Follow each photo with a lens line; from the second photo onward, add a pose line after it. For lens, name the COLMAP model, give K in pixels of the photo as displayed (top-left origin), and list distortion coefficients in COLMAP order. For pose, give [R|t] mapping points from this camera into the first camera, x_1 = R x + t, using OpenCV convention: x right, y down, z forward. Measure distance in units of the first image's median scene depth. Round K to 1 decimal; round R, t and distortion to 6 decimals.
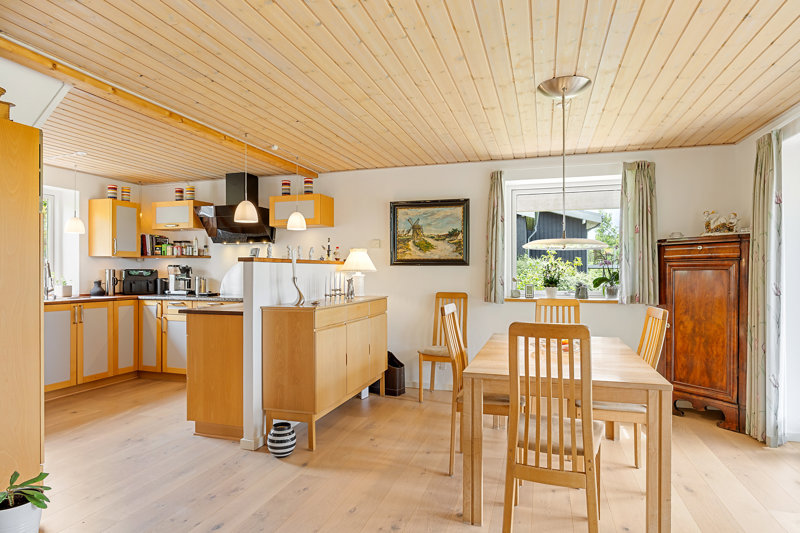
lens RADIAL K [[459.9, 0, 396.8], [0, 459.9, 268.3], [0, 0, 1]] dist [-0.001157, -0.000765]
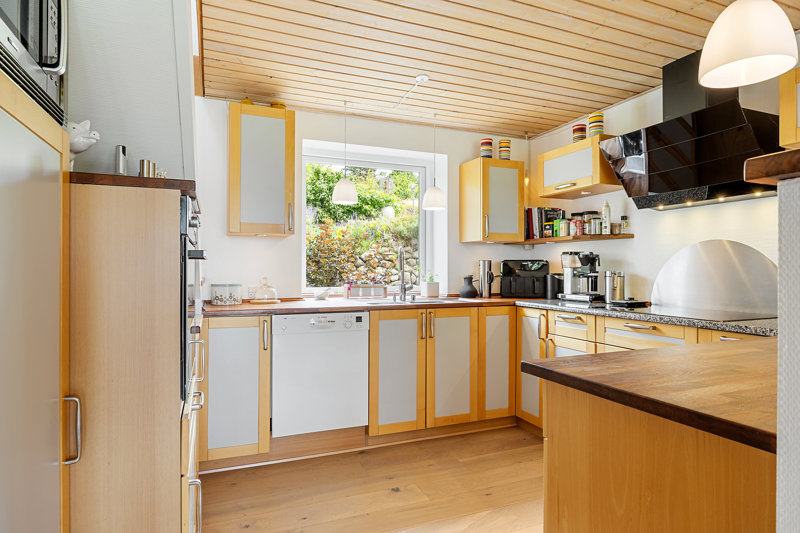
lens RADIAL K [[459.9, 0, 397.4], [0, 459.9, 271.8], [0, 0, 1]] dist [-0.001157, -0.000765]
pose [[0.638685, 0.004255, -0.769456, -0.163329], [0.005669, 0.999932, 0.010235, 0.011579], [0.769447, -0.010899, 0.638618, 0.436657]]
